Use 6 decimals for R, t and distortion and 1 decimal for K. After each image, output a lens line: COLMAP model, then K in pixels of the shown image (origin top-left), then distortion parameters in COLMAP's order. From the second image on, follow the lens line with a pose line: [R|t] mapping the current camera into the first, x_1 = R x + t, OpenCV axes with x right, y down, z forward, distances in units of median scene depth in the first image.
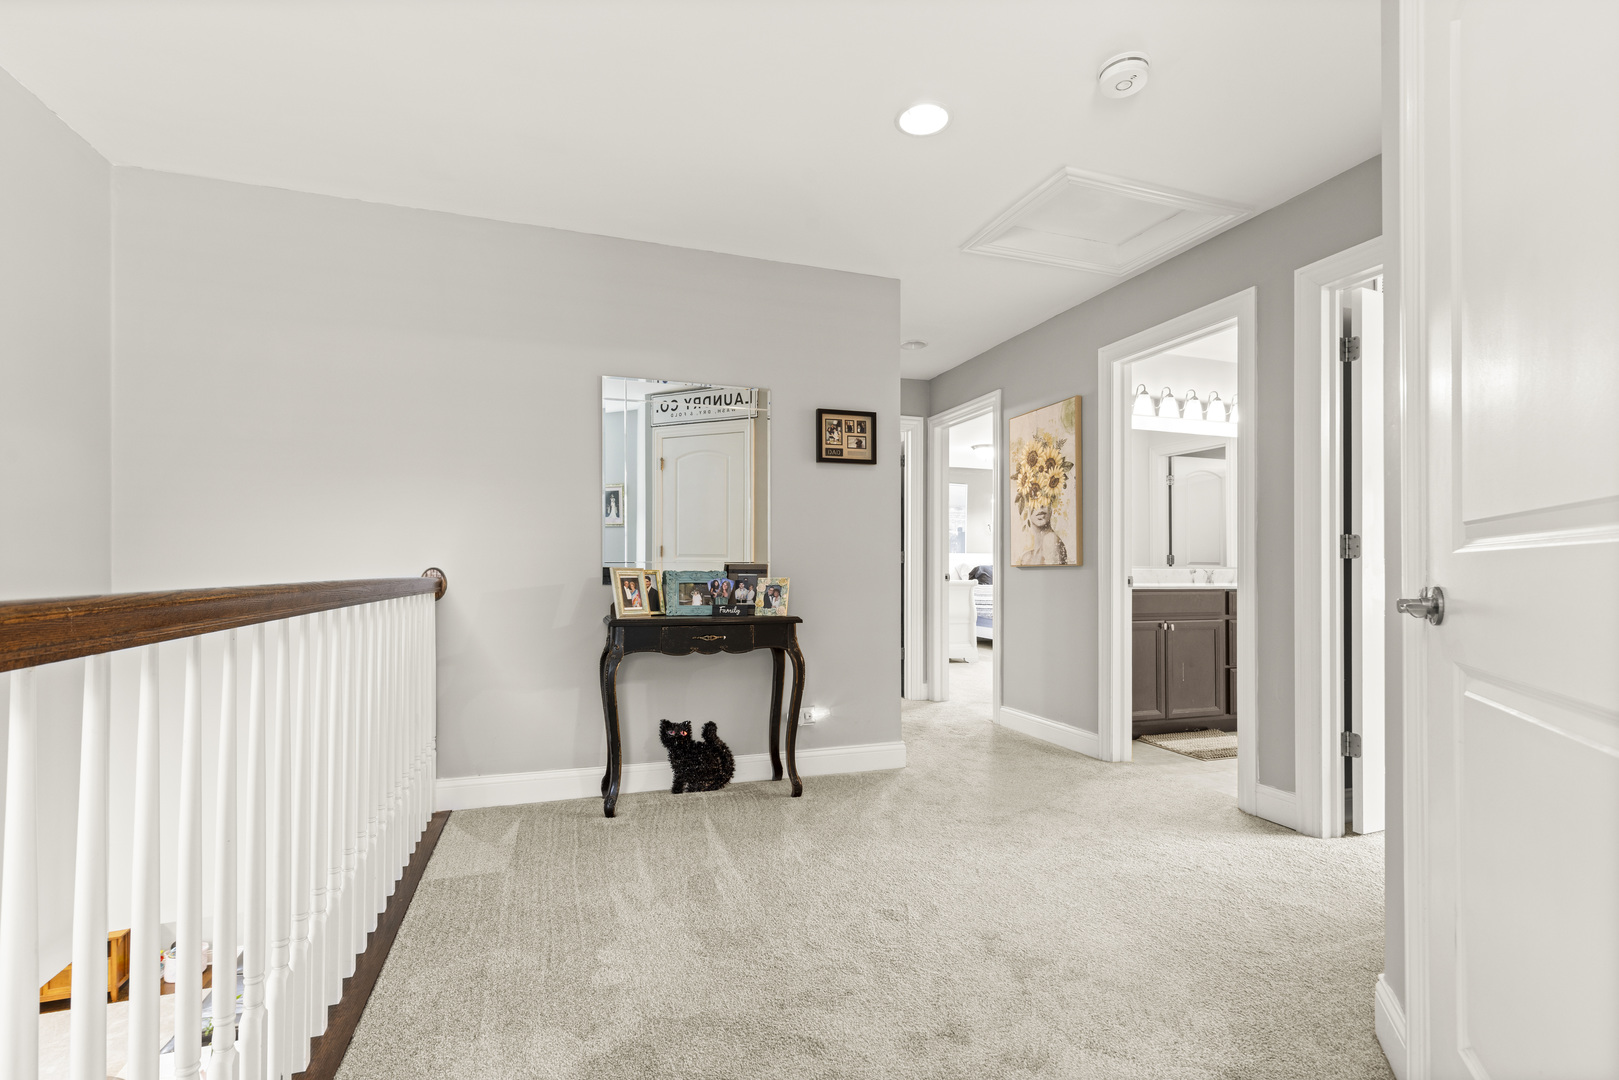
lens RADIAL K [[728.0, 0, 804.5], [0, 728.0, 544.3], [0, 0, 1]] dist [0.001770, 0.000032]
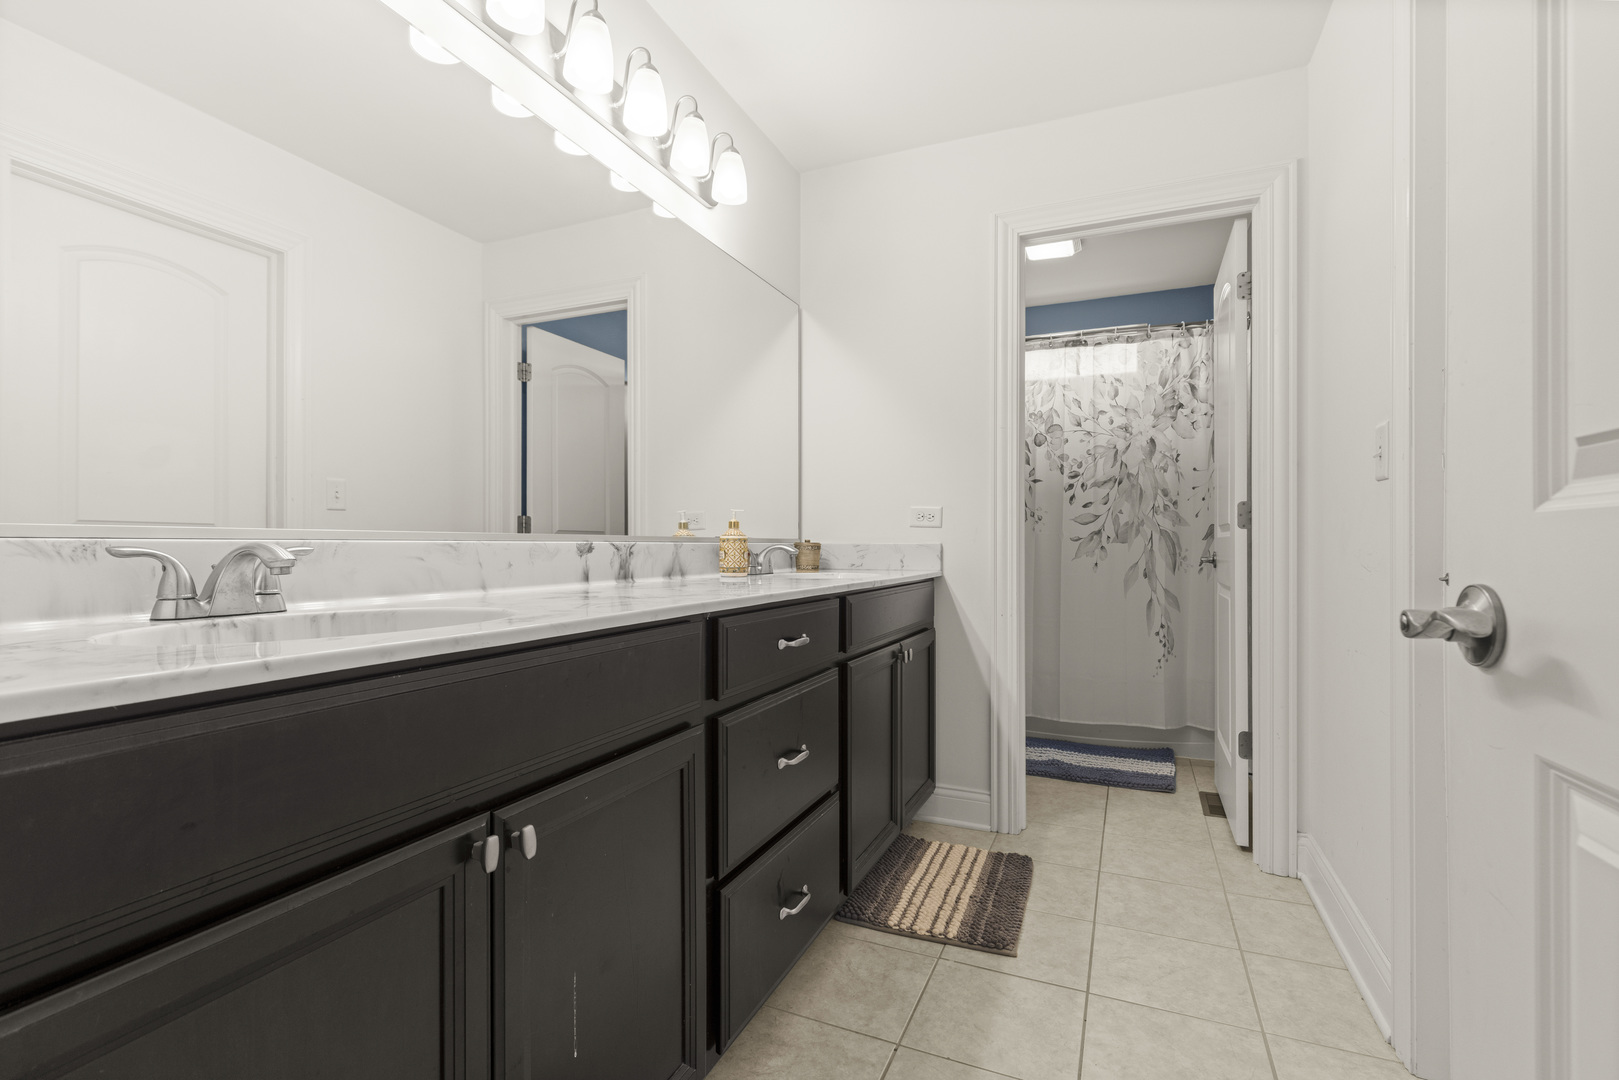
lens RADIAL K [[728.0, 0, 804.5], [0, 728.0, 544.3], [0, 0, 1]] dist [0.001770, 0.000032]
pose [[0.672985, -0.011925, 0.739560, 0.347474], [-0.019765, 0.999223, 0.034097, 0.021413], [-0.739392, -0.037564, 0.672227, 0.689996]]
